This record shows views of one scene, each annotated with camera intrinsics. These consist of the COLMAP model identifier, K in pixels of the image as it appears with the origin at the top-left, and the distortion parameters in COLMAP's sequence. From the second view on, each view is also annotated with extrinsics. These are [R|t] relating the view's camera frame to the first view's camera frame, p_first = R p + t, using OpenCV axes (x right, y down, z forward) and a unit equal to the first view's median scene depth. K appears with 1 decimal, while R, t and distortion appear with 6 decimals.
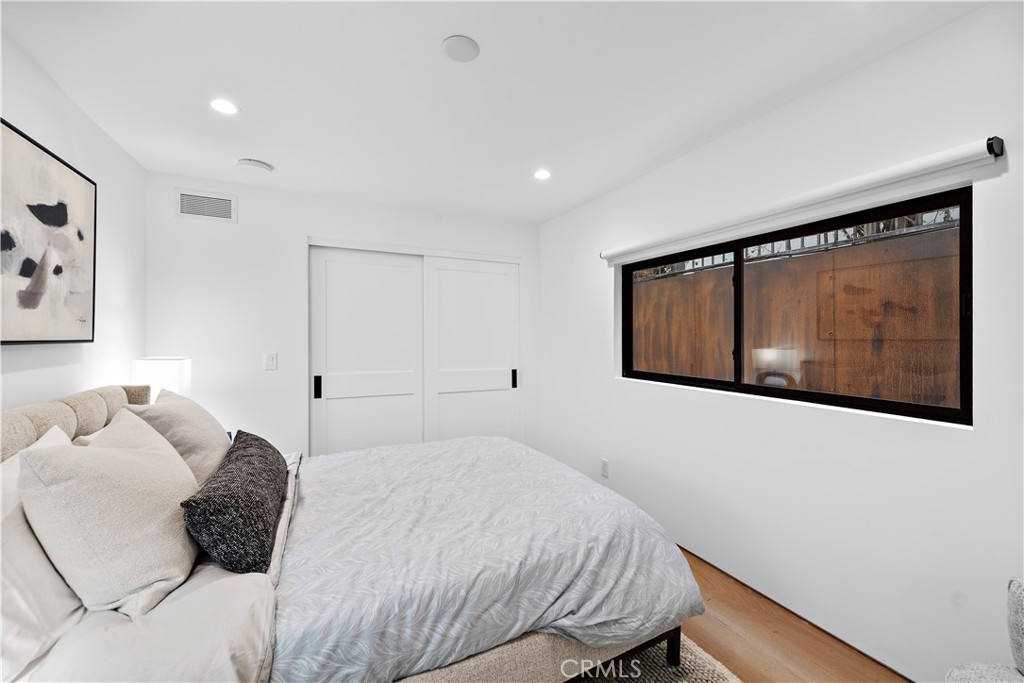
lens RADIAL K [[404.1, 0, 512.6], [0, 404.1, 336.2], [0, 0, 1]] dist [0.000835, -0.001112]
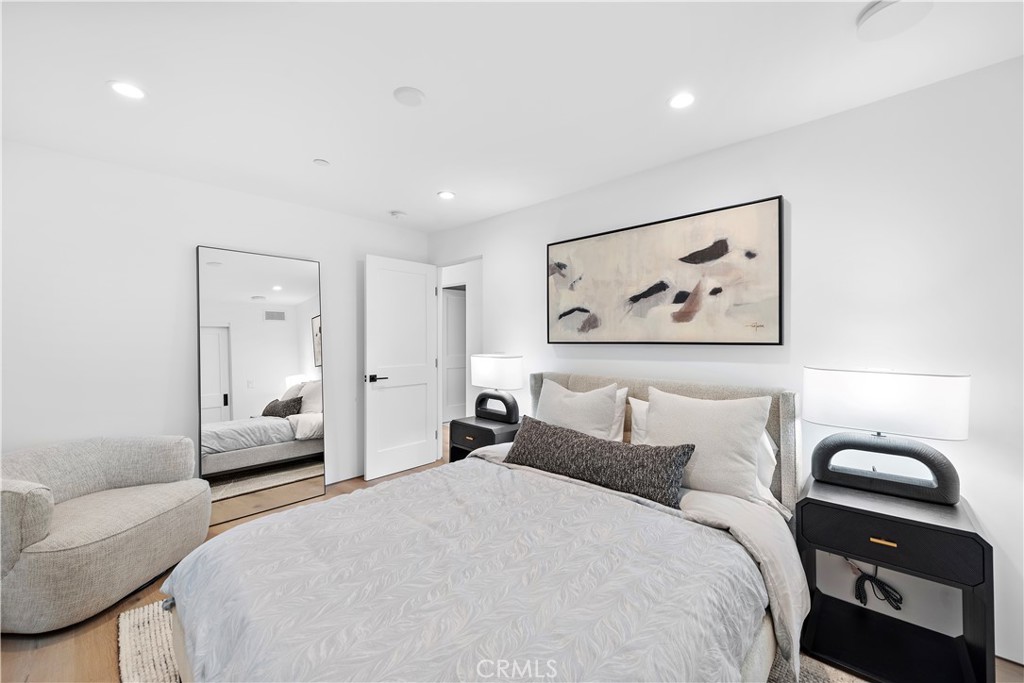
lens RADIAL K [[404.1, 0, 508.0], [0, 404.1, 342.9], [0, 0, 1]] dist [0.000835, -0.001112]
pose [[-0.936135, 0.002714, -0.351630, 0.023096], [0.000471, 0.999979, 0.006464, 0.003080], [0.351640, 0.005885, -0.936117, 2.166528]]
